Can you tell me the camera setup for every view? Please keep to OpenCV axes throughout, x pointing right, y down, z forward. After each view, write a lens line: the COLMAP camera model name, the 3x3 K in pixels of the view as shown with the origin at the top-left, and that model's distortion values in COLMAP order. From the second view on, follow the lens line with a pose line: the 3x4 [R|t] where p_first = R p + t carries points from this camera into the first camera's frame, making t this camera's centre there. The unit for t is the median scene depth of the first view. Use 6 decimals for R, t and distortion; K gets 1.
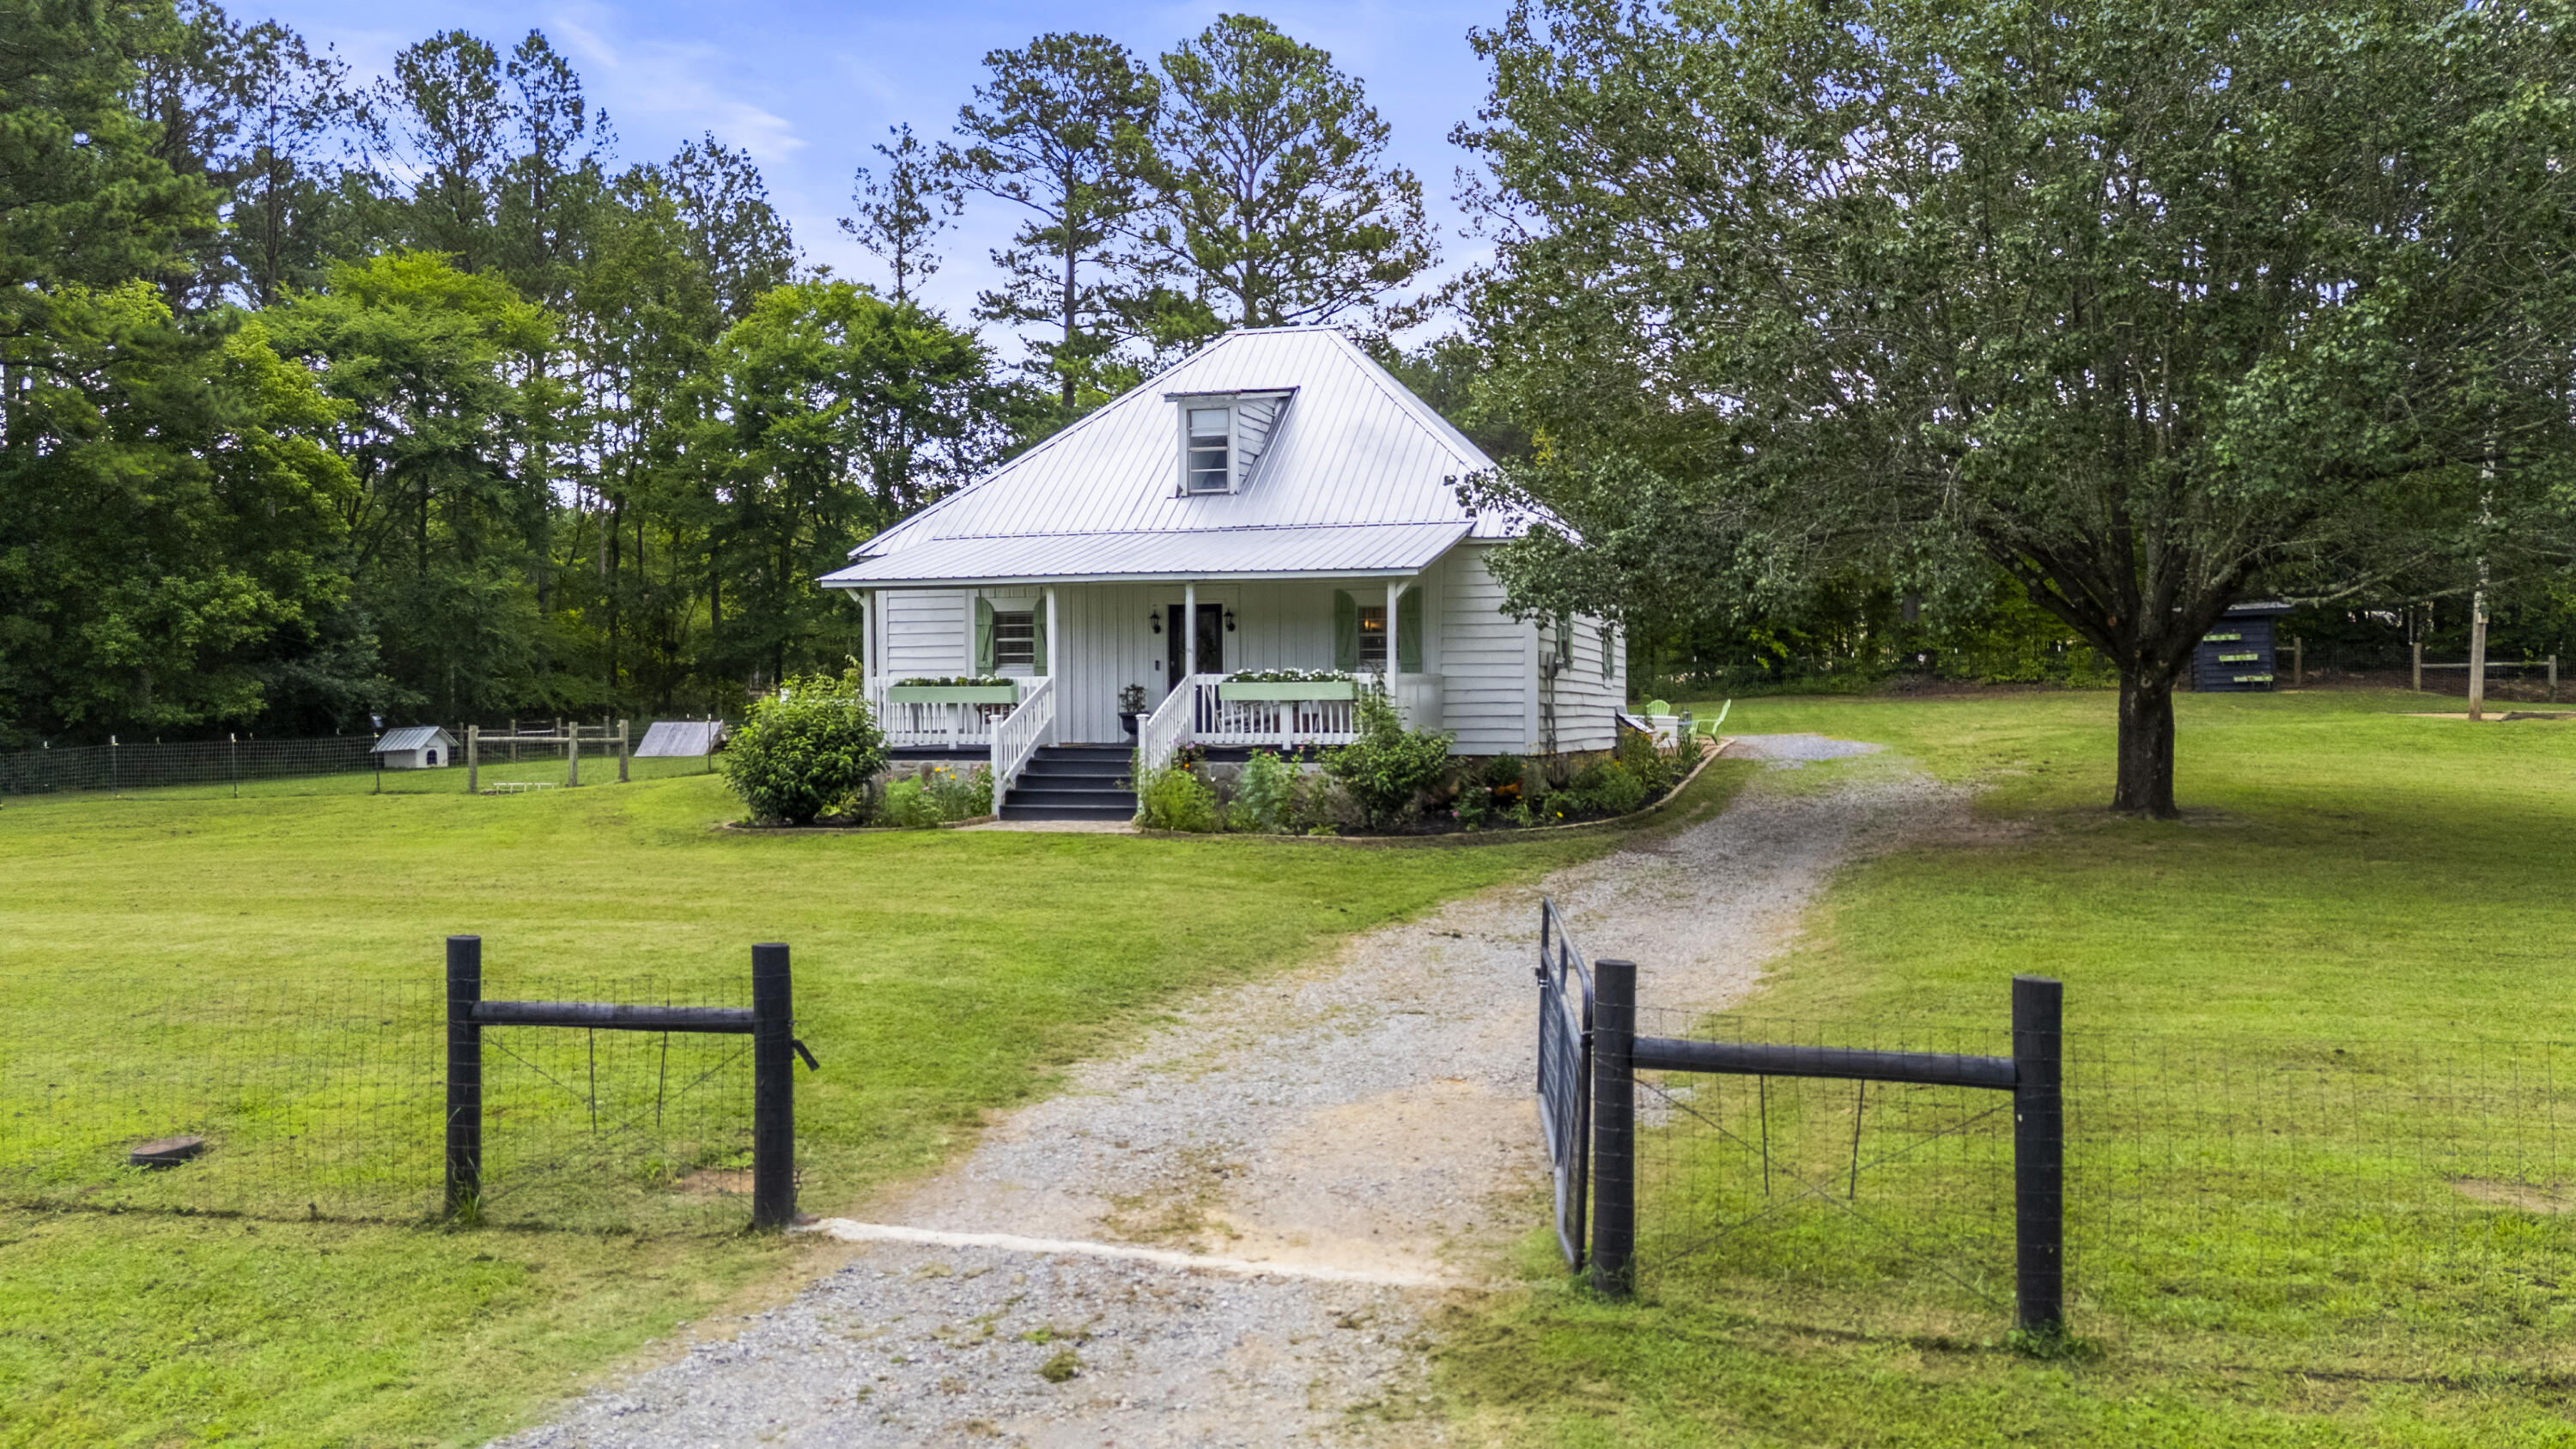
lens RADIAL K [[1887.2, 0, 1289.3], [0, 1887.2, 720.1], [0, 0, 1]] dist [0.068219, -0.055610]
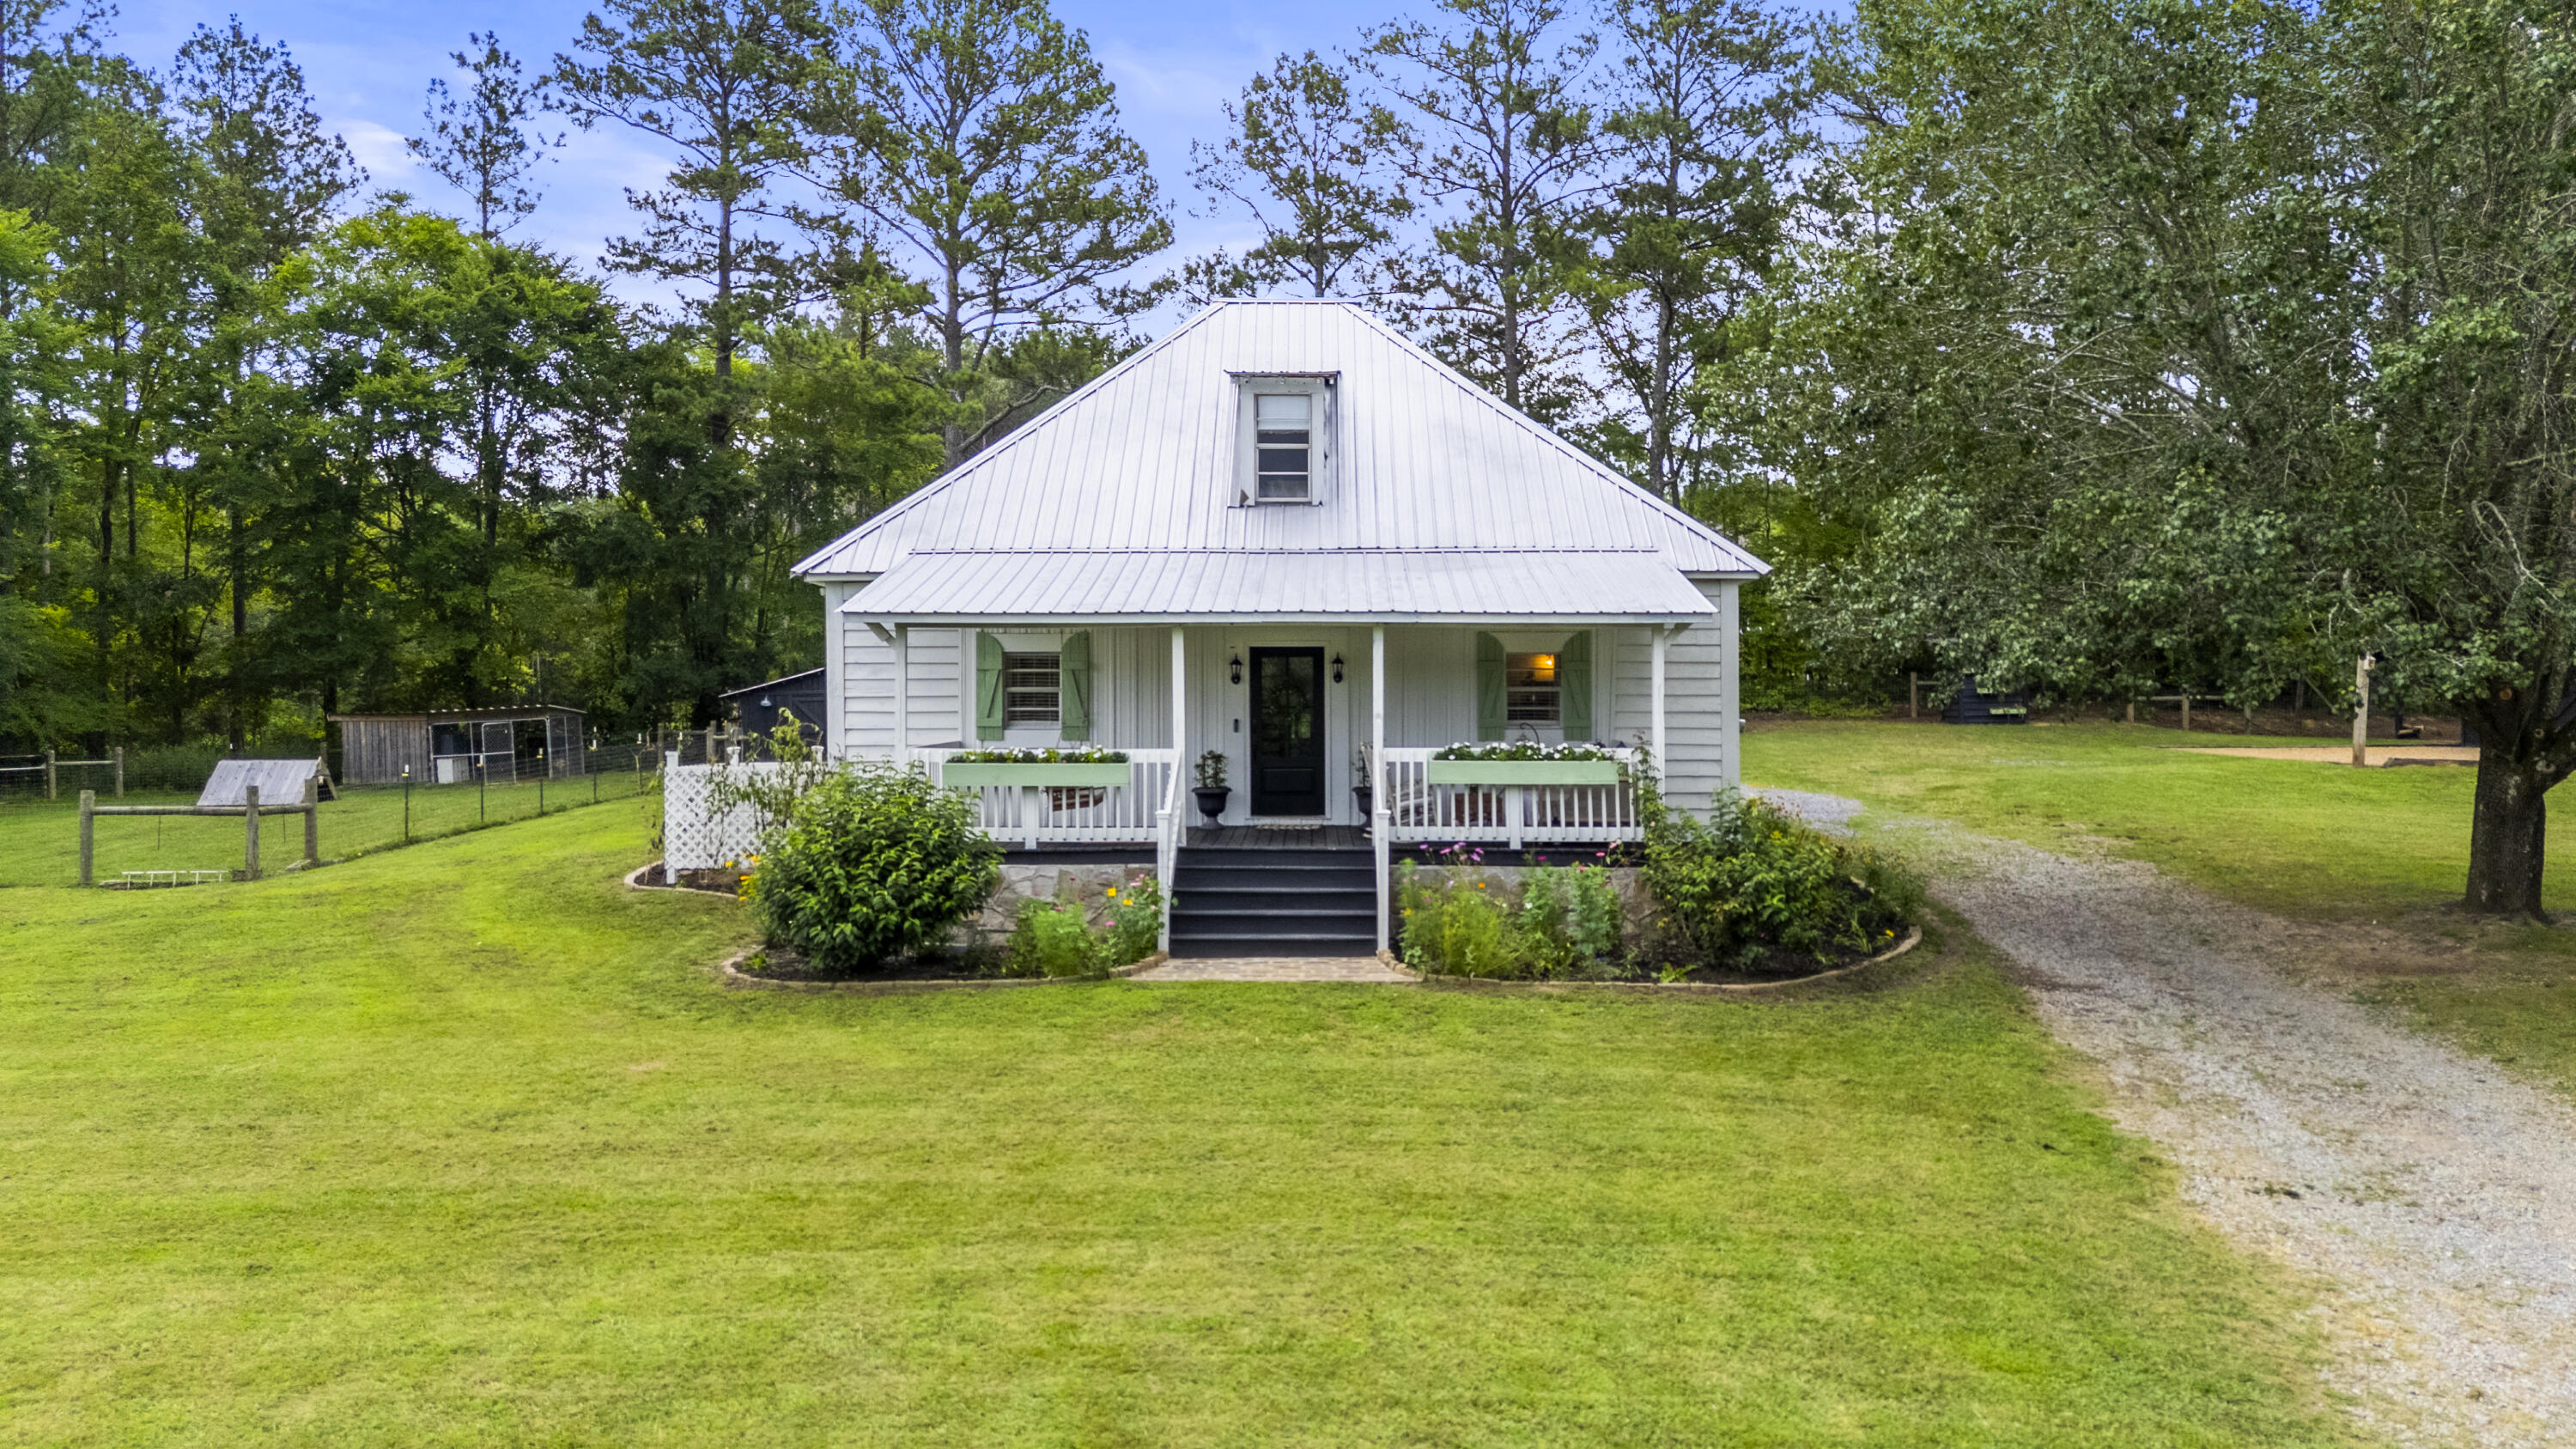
lens RADIAL K [[1887.2, 0, 1273.6], [0, 1887.2, 706.5], [0, 0, 1]] dist [0.068219, -0.055610]
pose [[0.962372, 0.003315, 0.271714, -0.173106], [-0.001752, 0.999980, -0.005996, -0.021234], [-0.271728, 0.005295, 0.962359, 0.170254]]
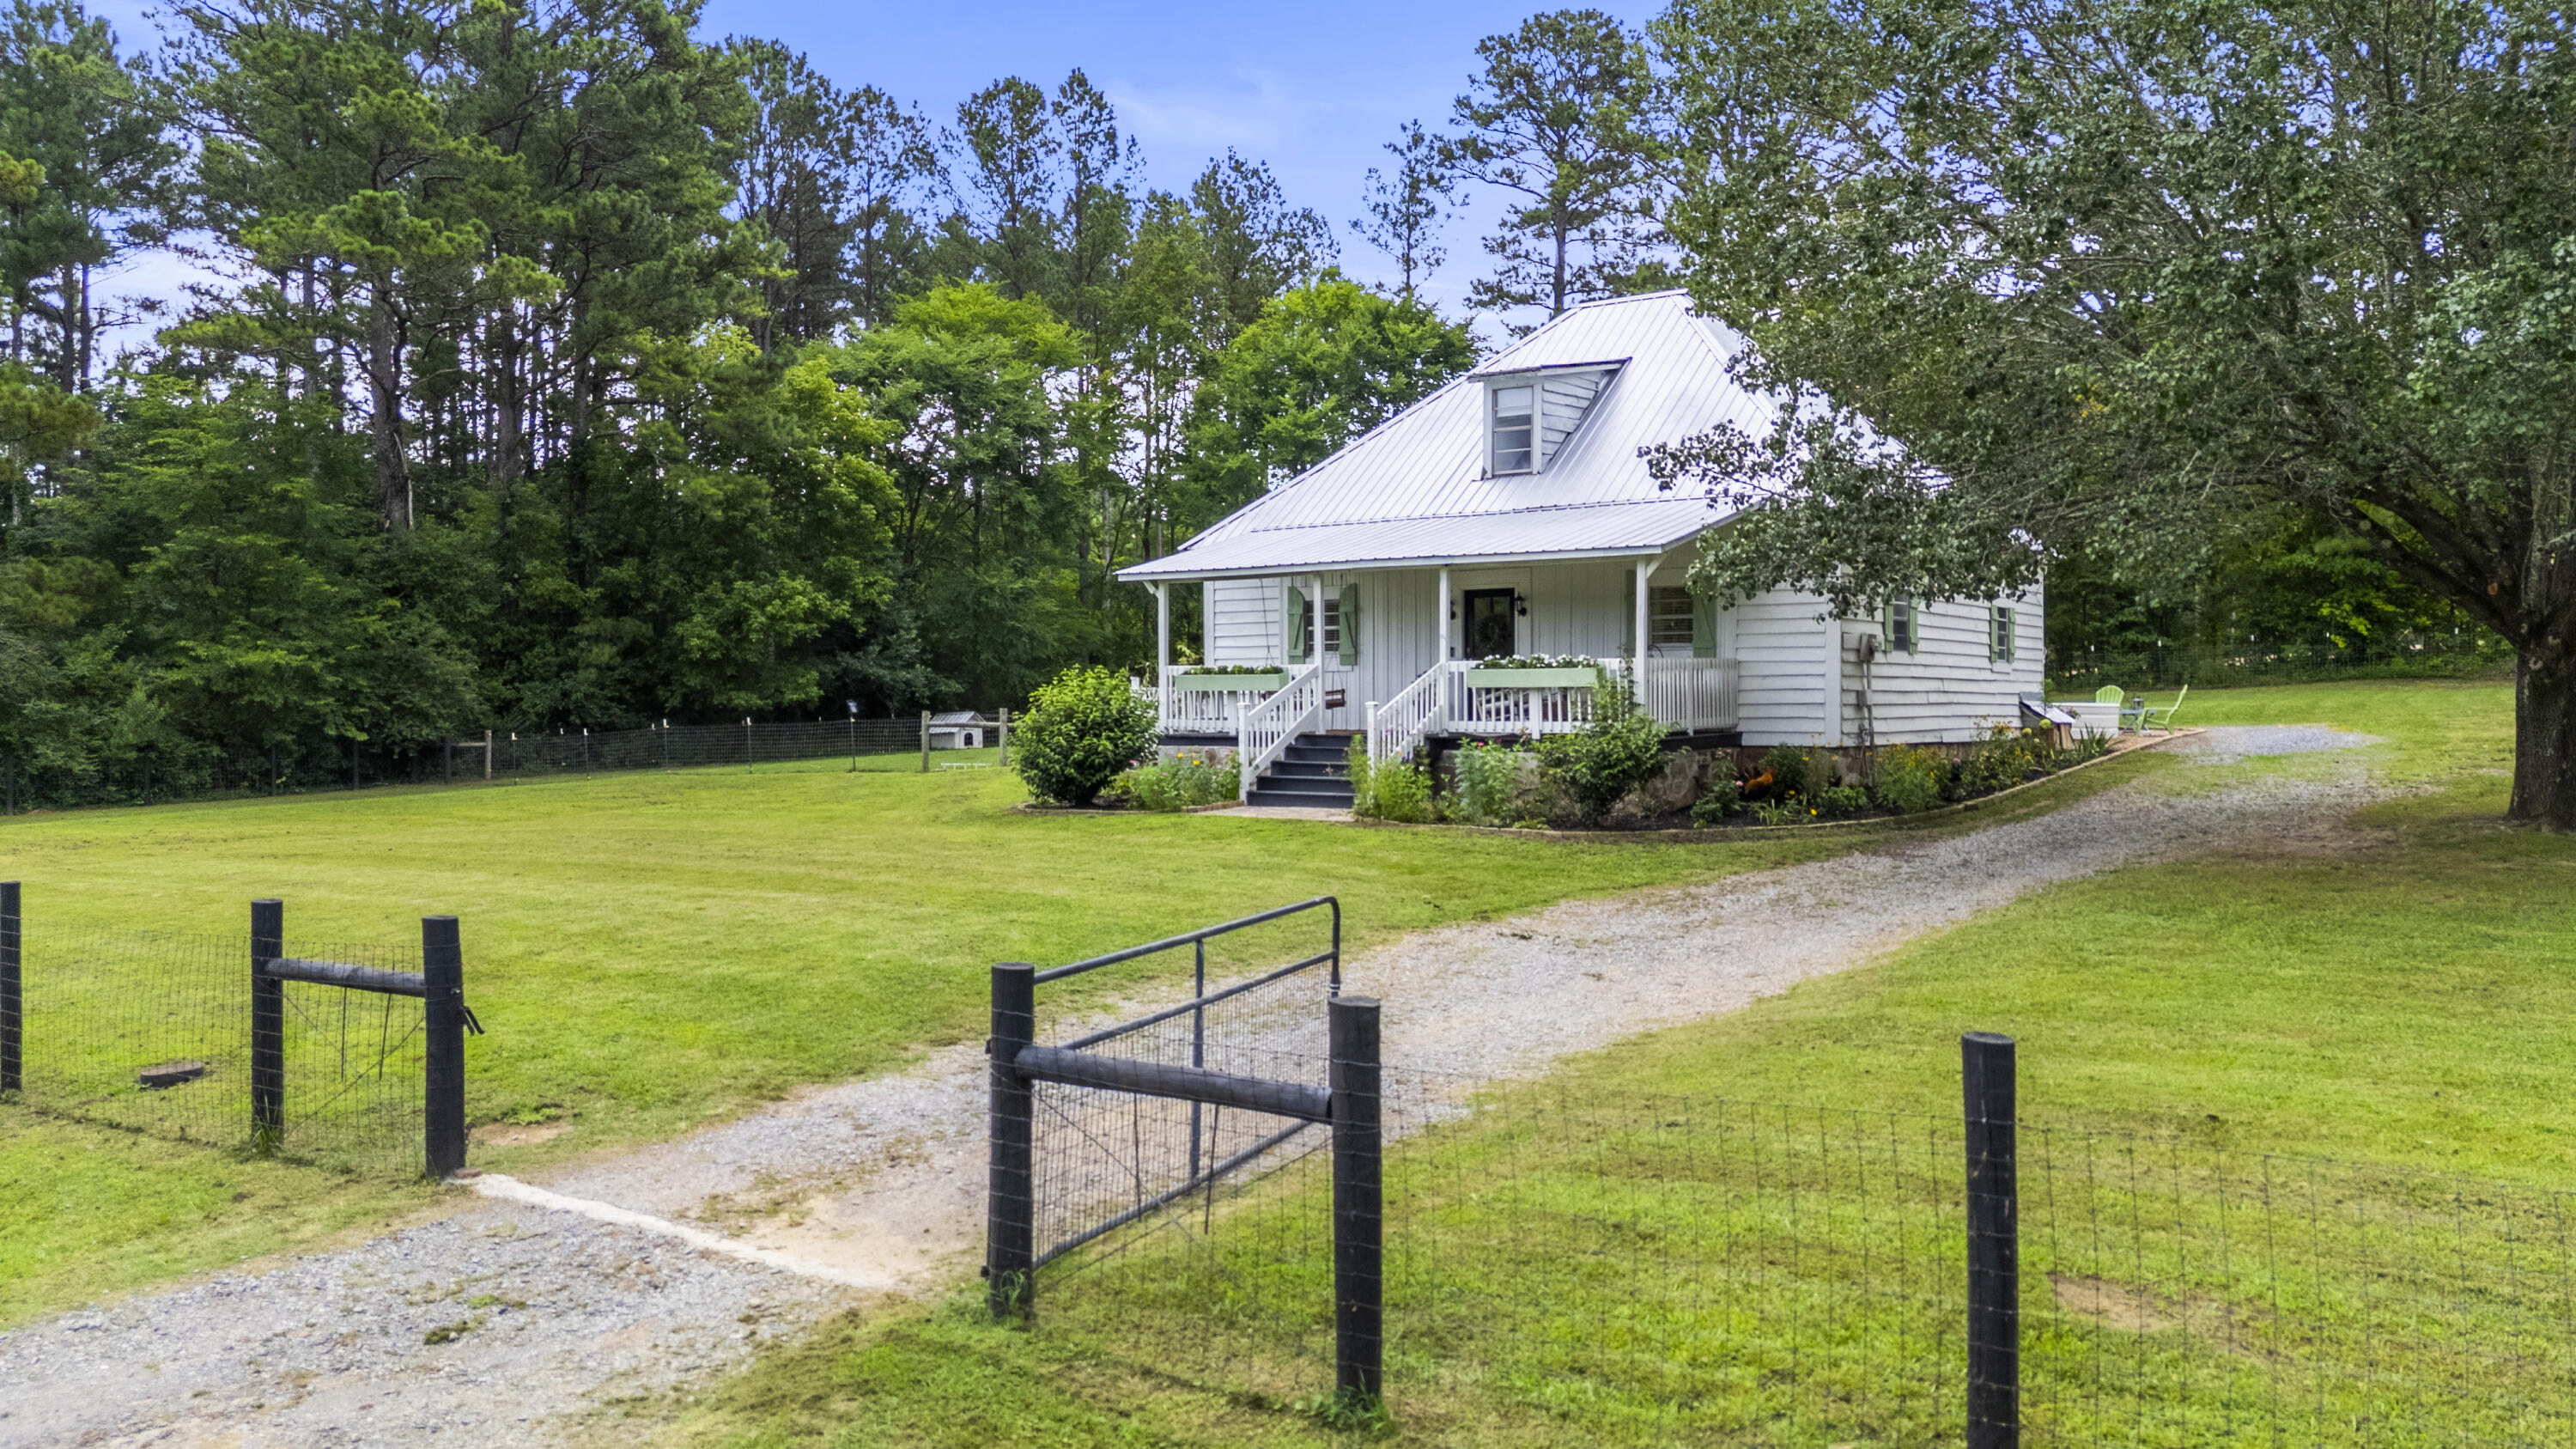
lens RADIAL K [[1887.2, 0, 1296.3], [0, 1887.2, 723.3], [0, 0, 1]] dist [0.068219, -0.055610]
pose [[0.948195, 0.004279, -0.317661, 0.108612], [-0.001462, 0.999957, 0.009104, -0.000400], [0.317686, -0.008168, 0.948161, 0.026248]]
